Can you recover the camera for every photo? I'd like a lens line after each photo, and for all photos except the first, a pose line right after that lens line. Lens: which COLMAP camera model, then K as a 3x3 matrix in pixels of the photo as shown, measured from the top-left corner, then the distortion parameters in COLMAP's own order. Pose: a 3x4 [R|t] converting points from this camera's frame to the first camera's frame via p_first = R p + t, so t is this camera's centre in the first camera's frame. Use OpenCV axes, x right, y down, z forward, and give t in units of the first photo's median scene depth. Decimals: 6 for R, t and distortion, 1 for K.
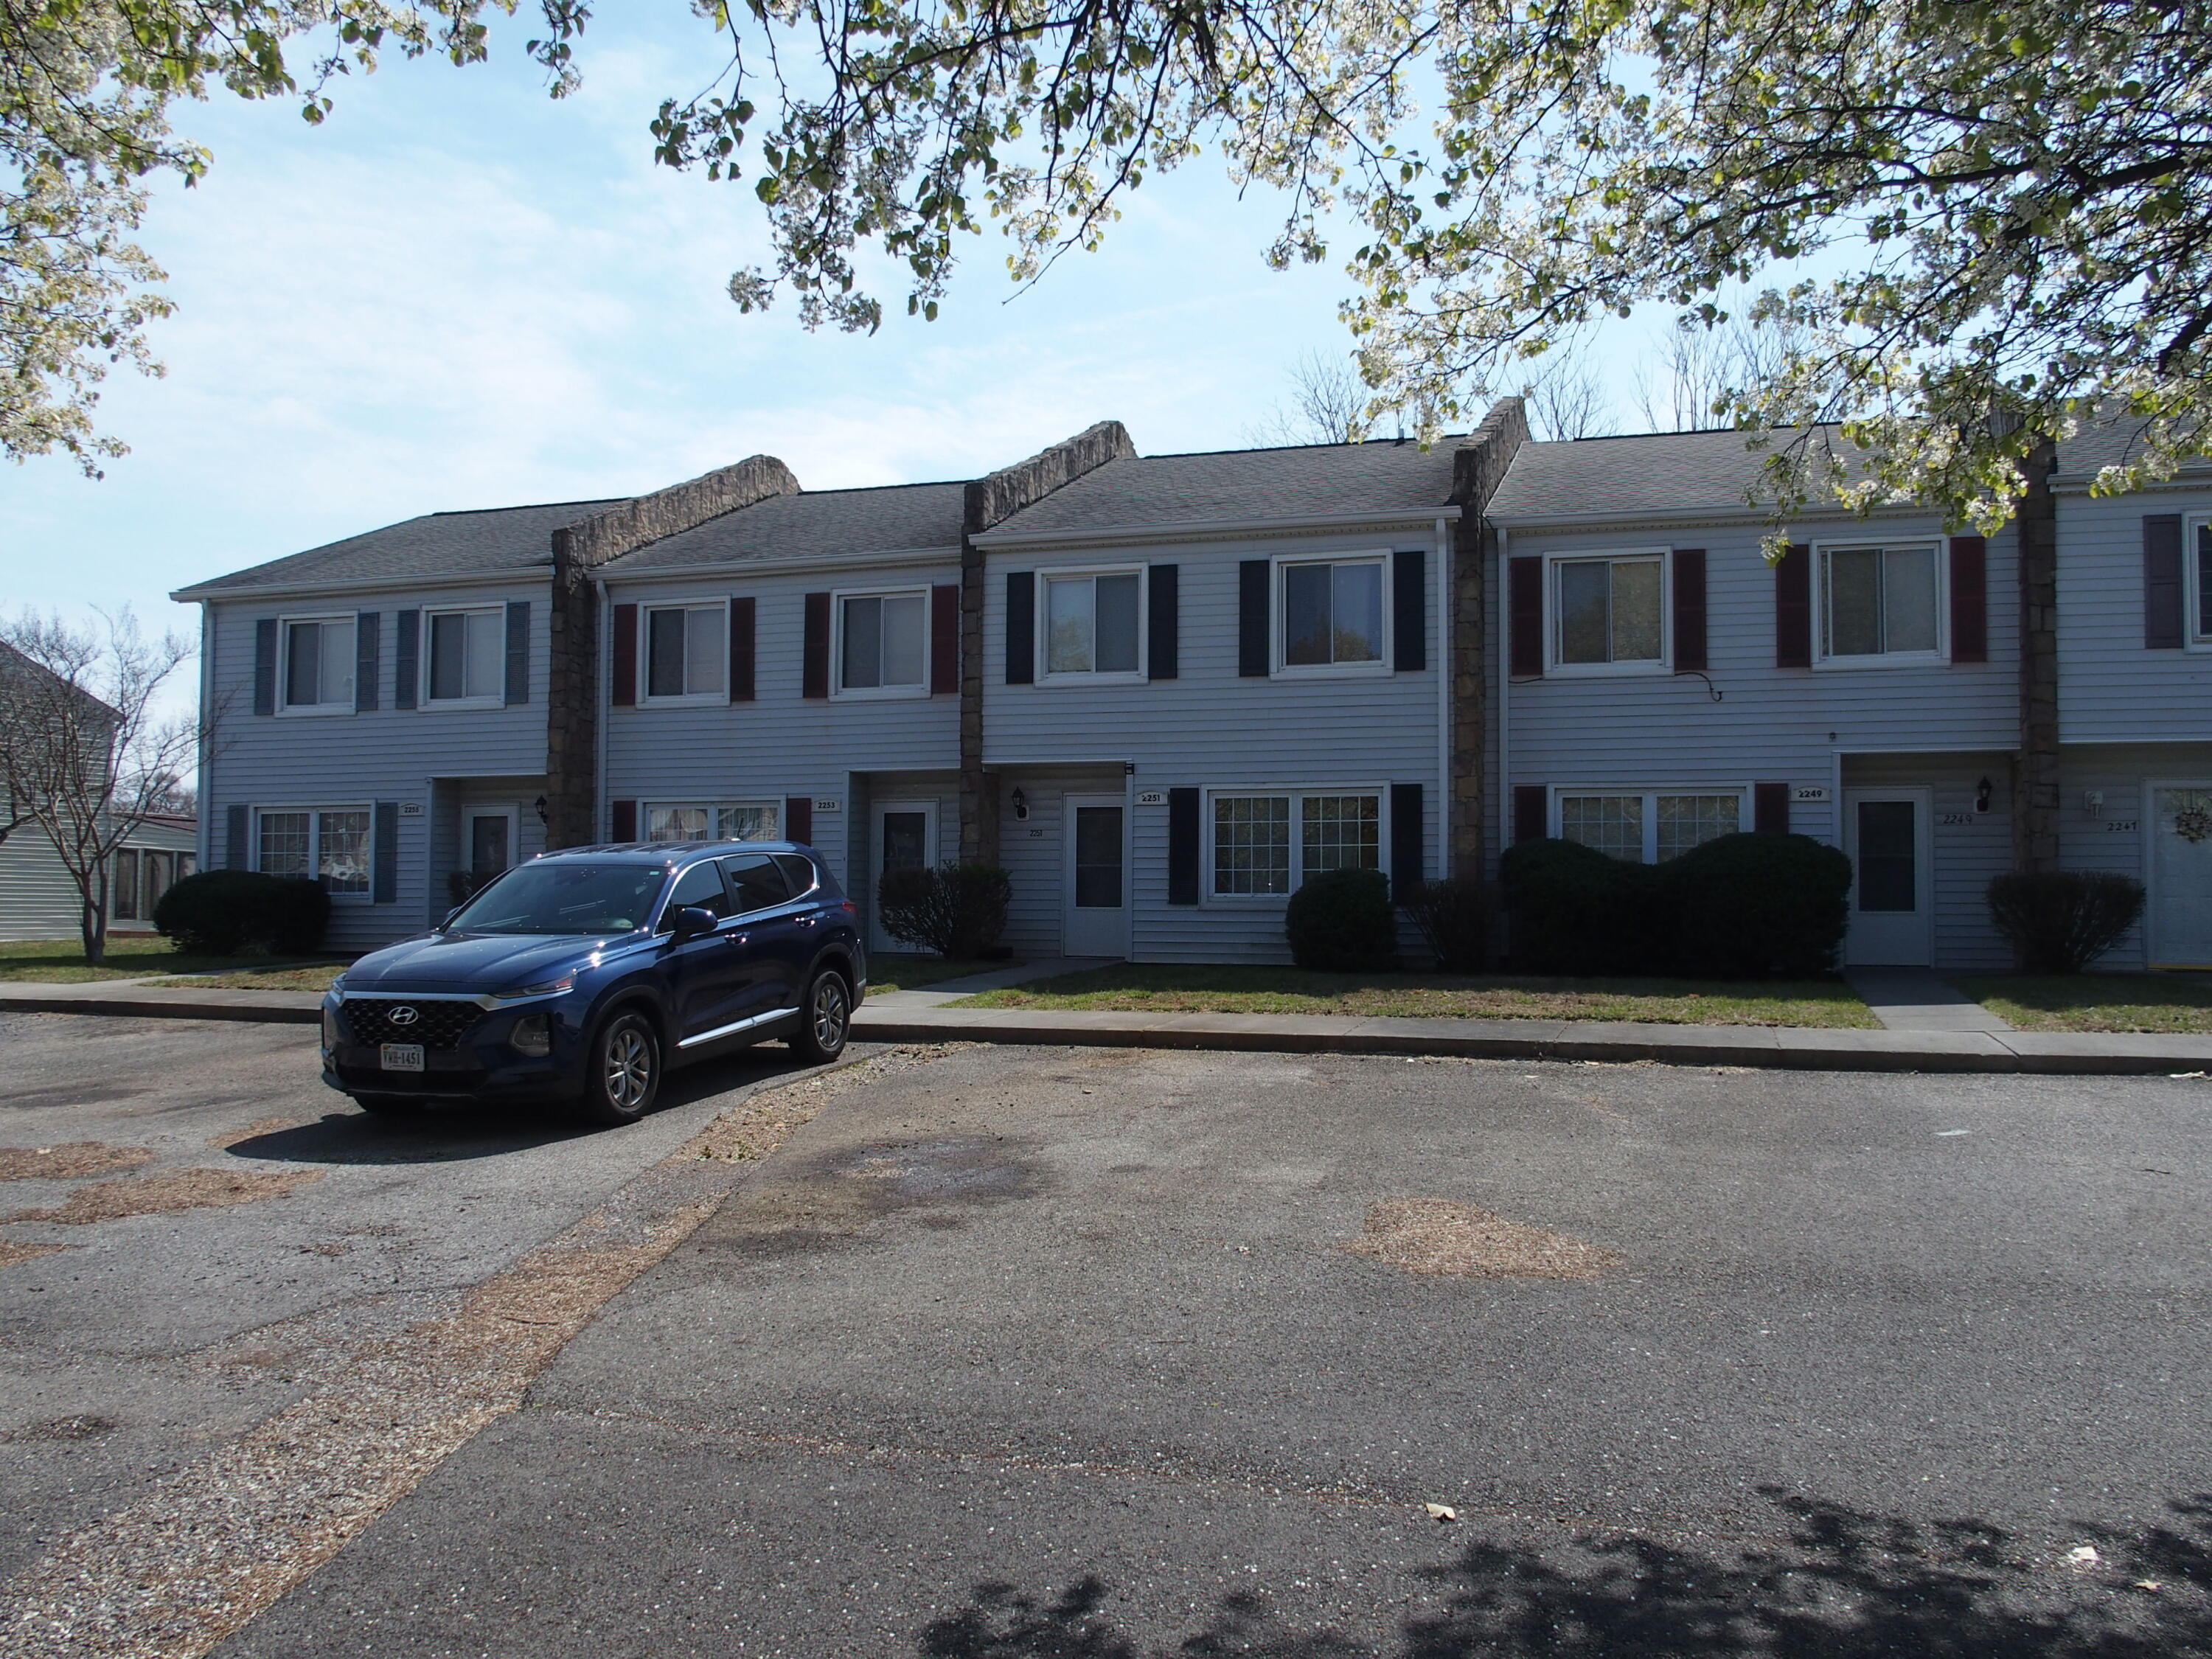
lens RADIAL K [[1855.1, 0, 1105.0], [0, 1855.1, 828.7], [0, 0, 1]] dist [-0.047278, -0.023762]
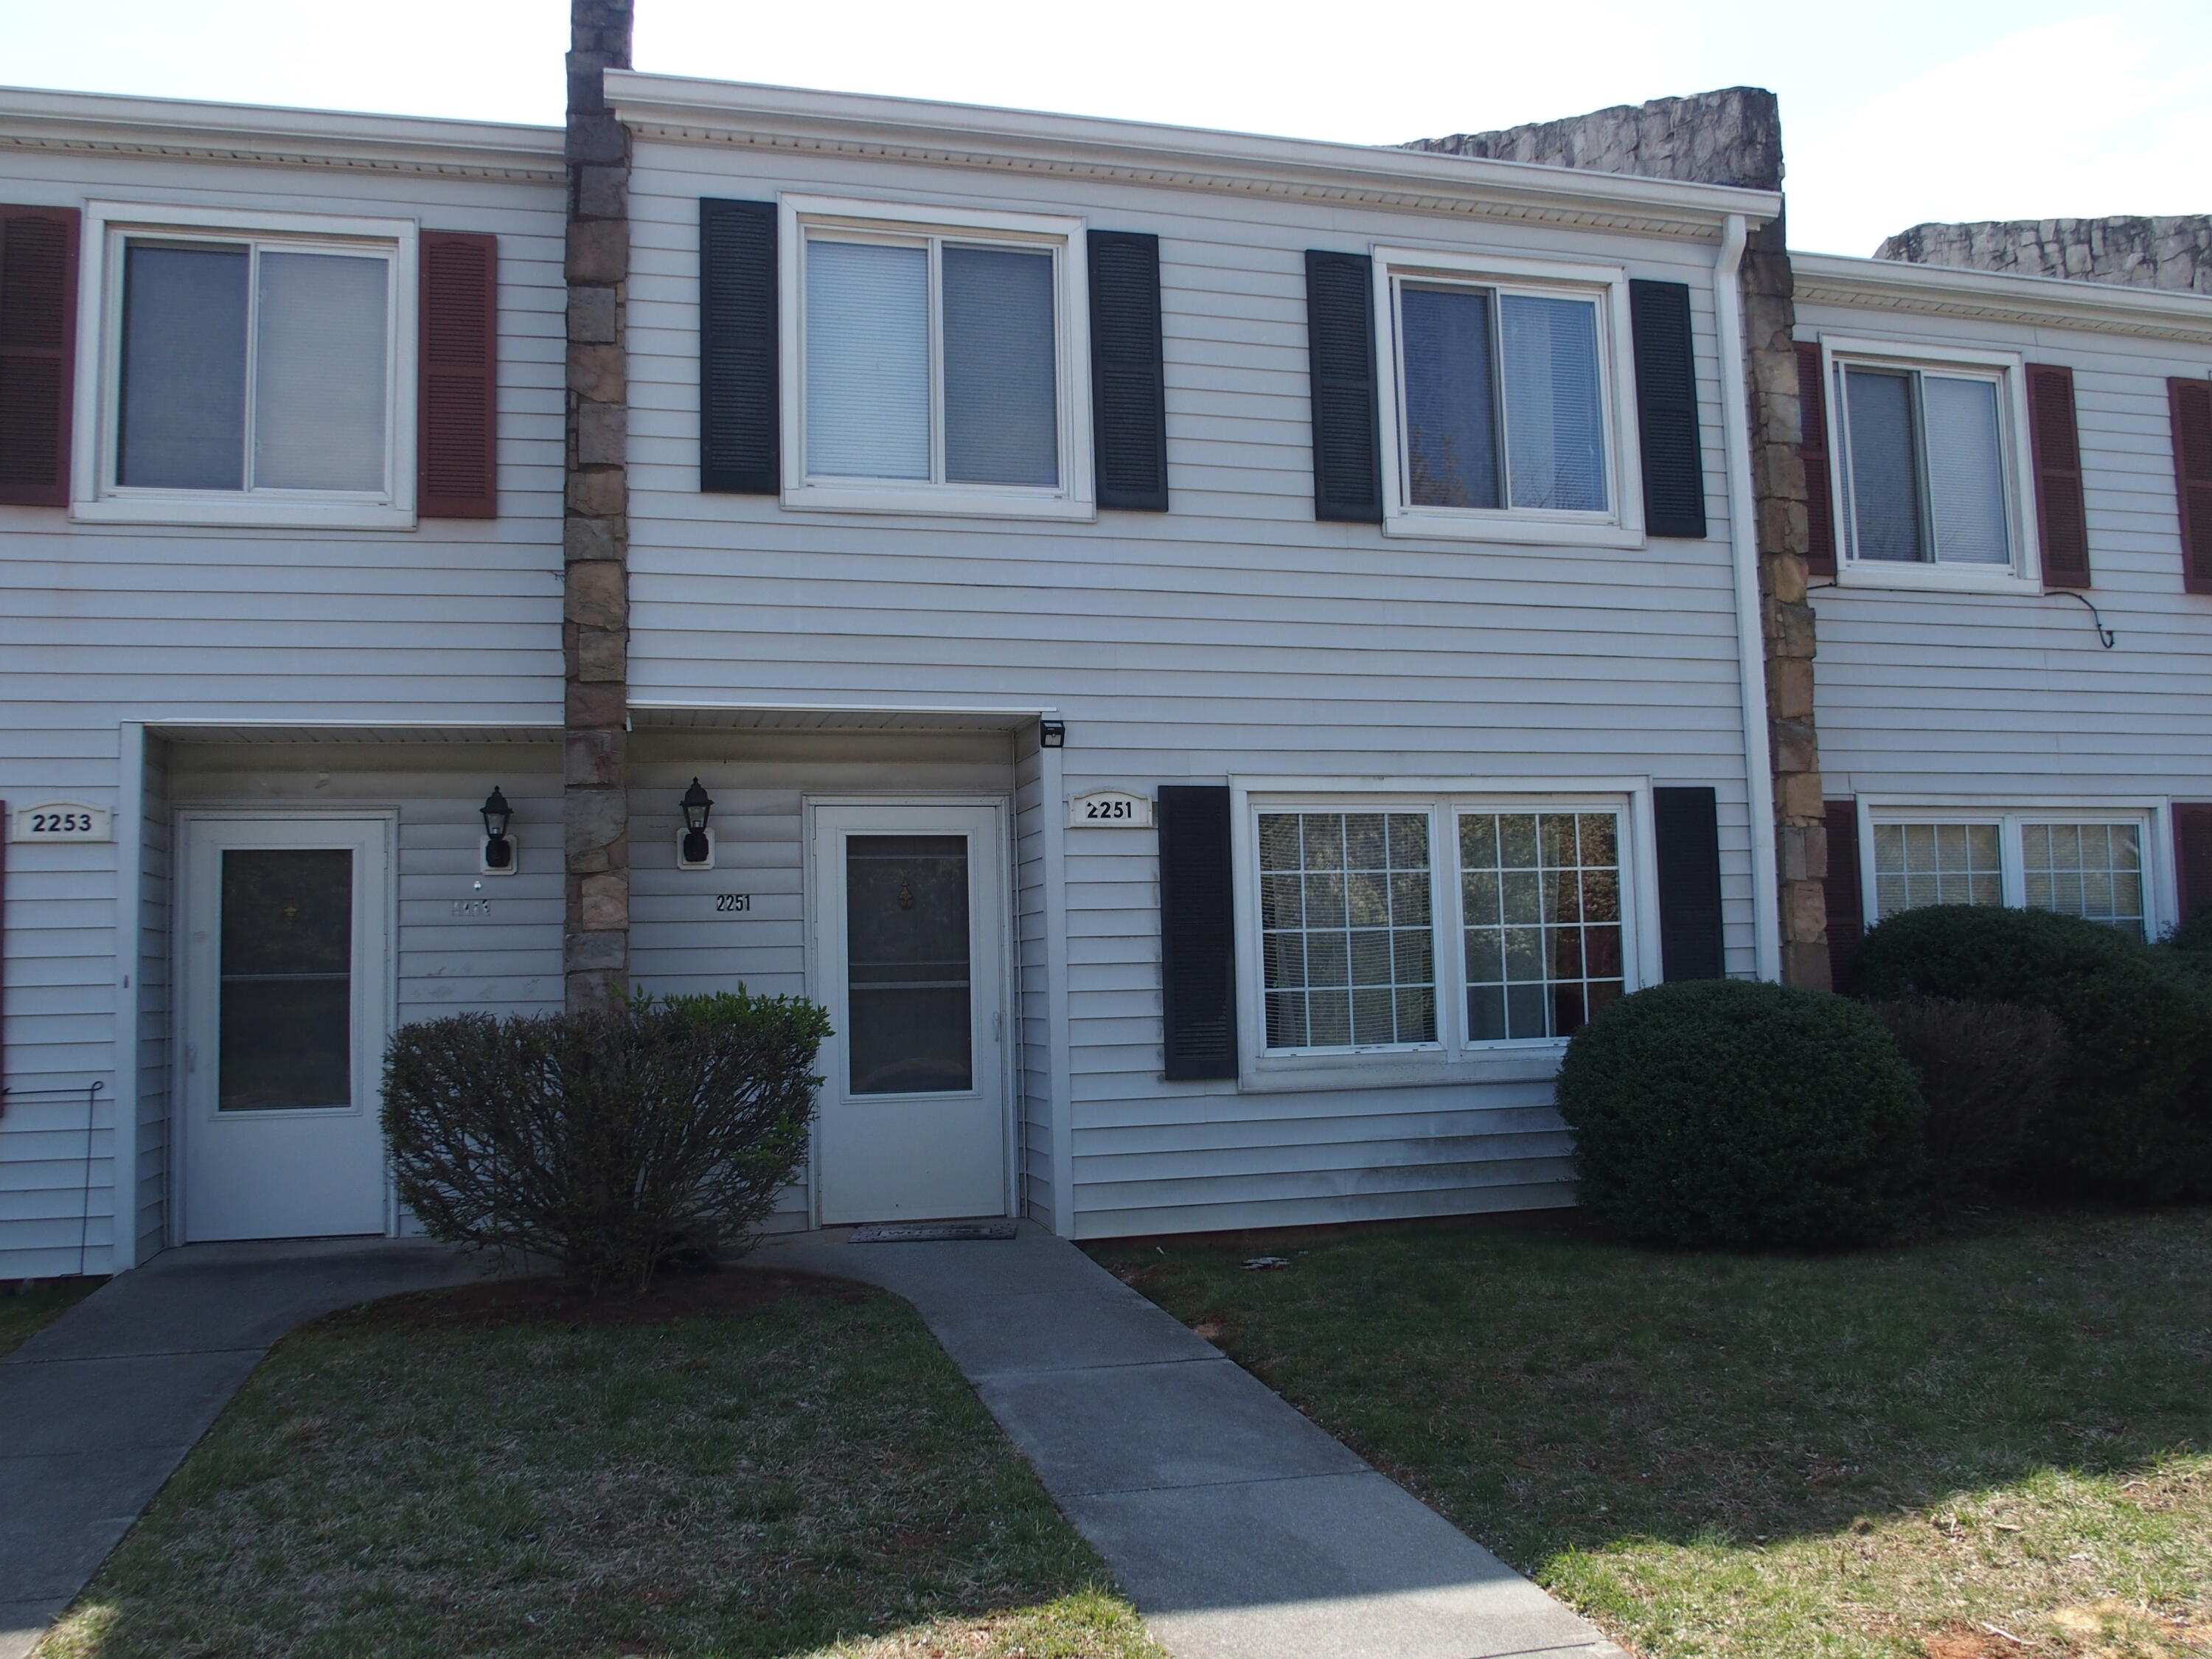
lens RADIAL K [[1955.0, 0, 1103.1], [0, 1955.0, 830.9], [0, 0, 1]] dist [-0.064152, -0.023168]
pose [[0.824745, 0.019358, 0.565174, -0.208040], [0.005996, 0.999058, -0.042968, 0.005497], [-0.565473, 0.038826, 0.823852, 0.661610]]
